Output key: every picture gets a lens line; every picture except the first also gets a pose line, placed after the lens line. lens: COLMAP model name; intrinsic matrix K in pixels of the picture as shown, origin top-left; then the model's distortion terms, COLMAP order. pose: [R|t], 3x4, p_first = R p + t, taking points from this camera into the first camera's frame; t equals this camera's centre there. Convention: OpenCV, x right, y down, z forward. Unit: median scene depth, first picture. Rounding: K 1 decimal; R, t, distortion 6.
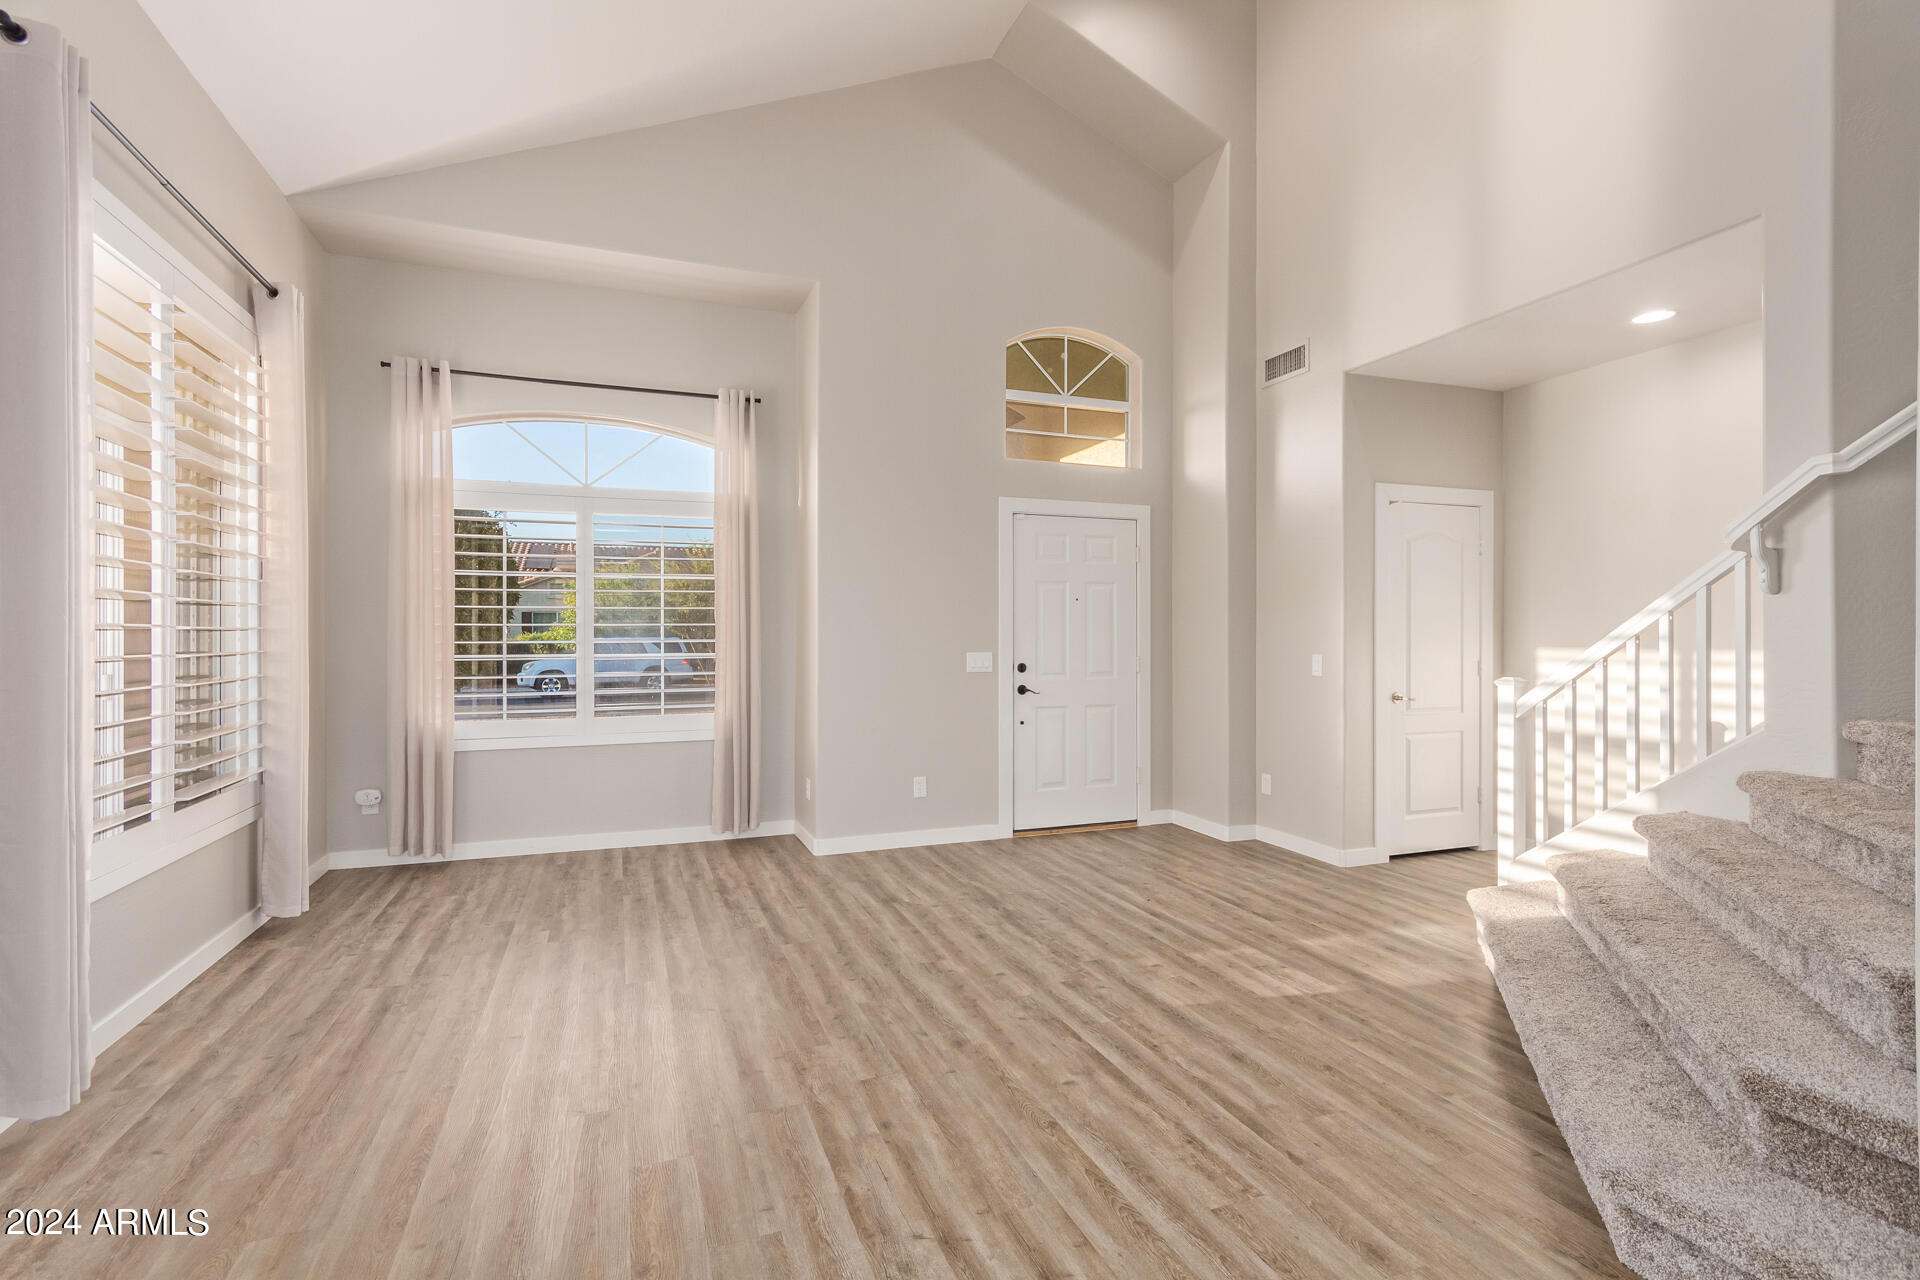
lens RADIAL K [[895.5, 0, 965.8], [0, 895.5, 641.4], [0, 0, 1]] dist [-0.002022, -0.000116]
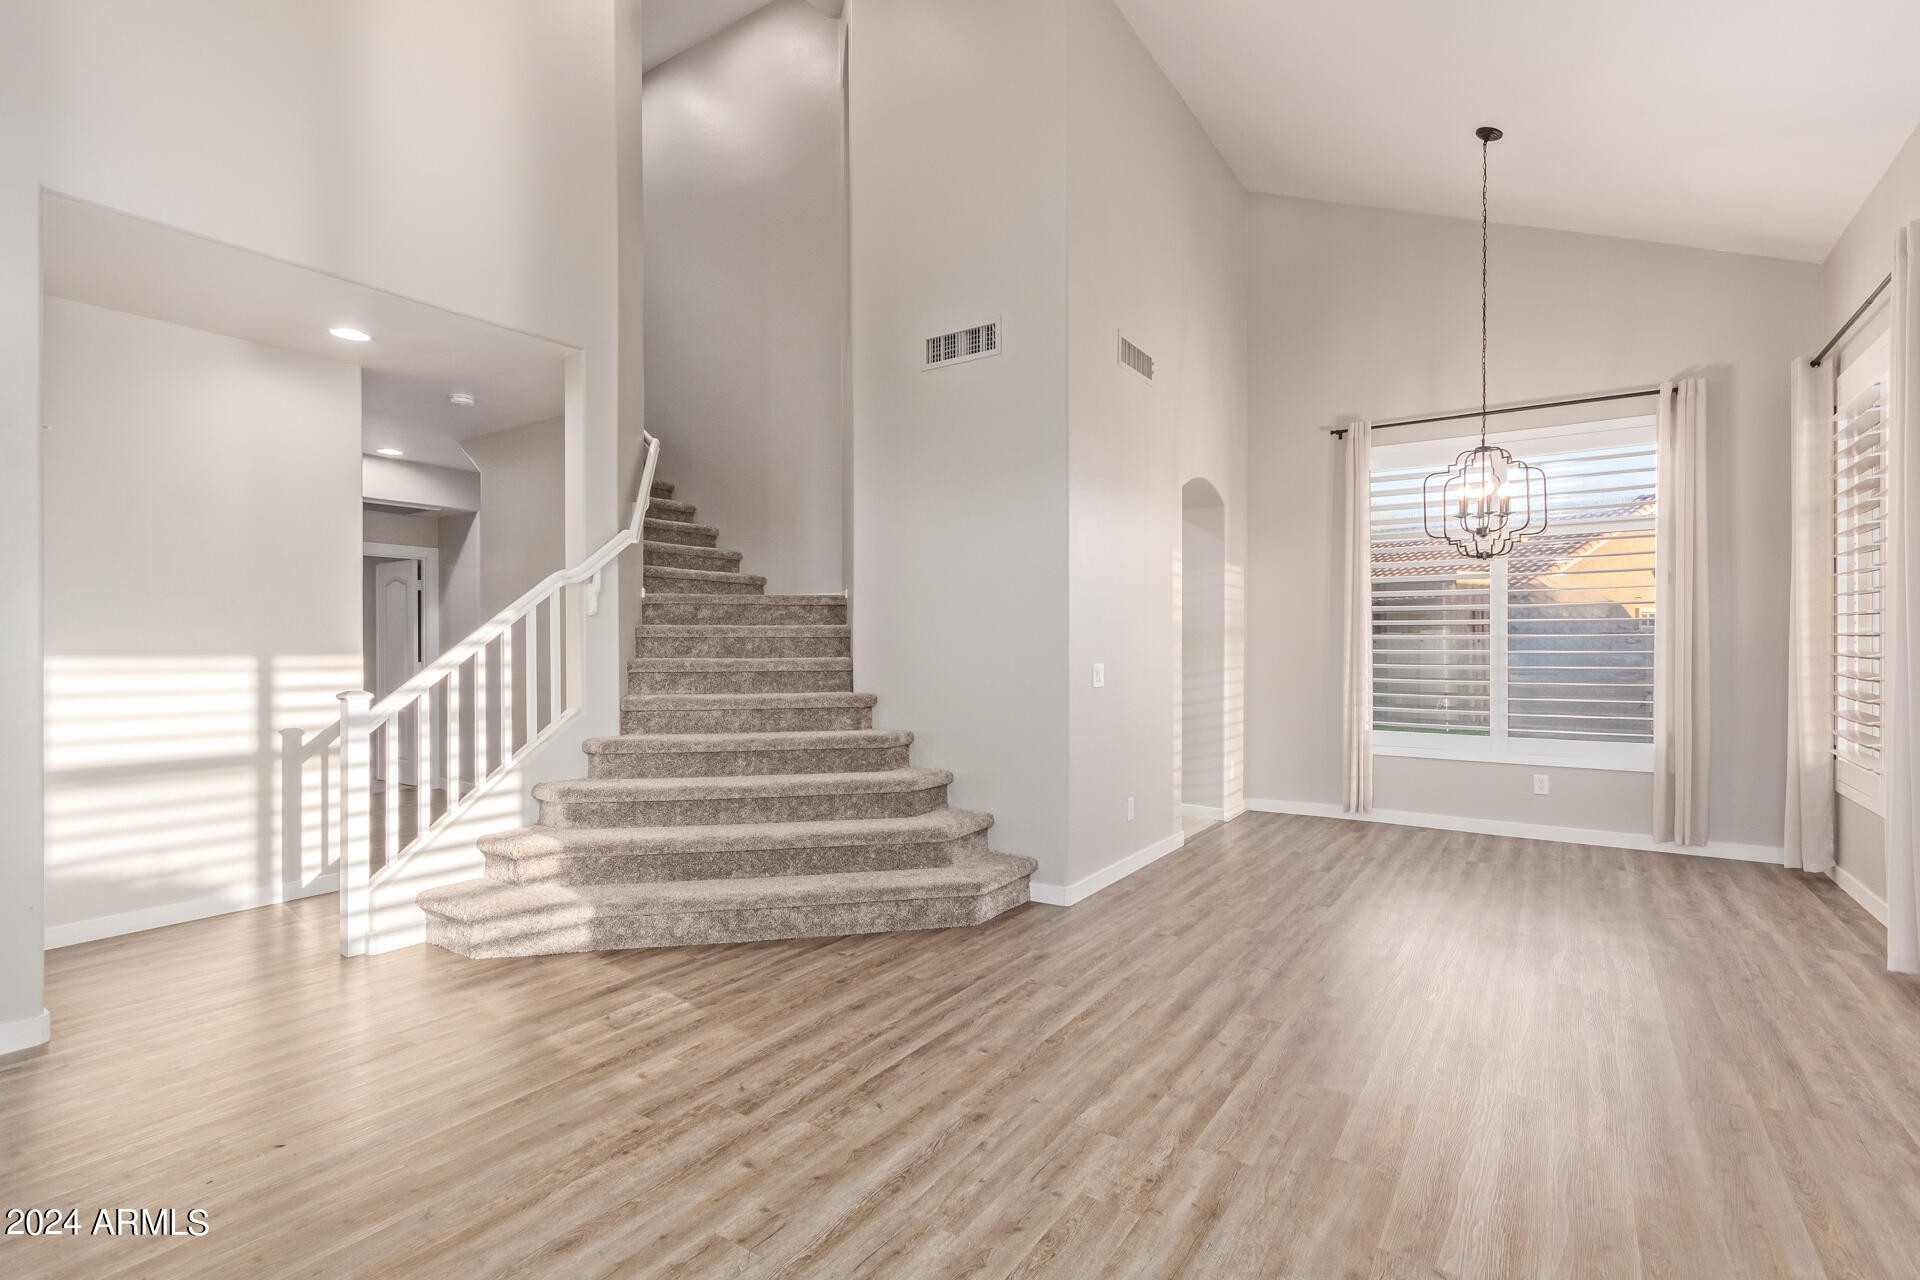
lens RADIAL K [[895.5, 0, 965.8], [0, 895.5, 641.4], [0, 0, 1]] dist [-0.002022, -0.000116]
pose [[-0.575392, 0.007514, 0.817843, -0.698154], [0.007150, 0.999966, -0.004157, 0.001316], [-0.817847, 0.003456, -0.575426, 1.497168]]
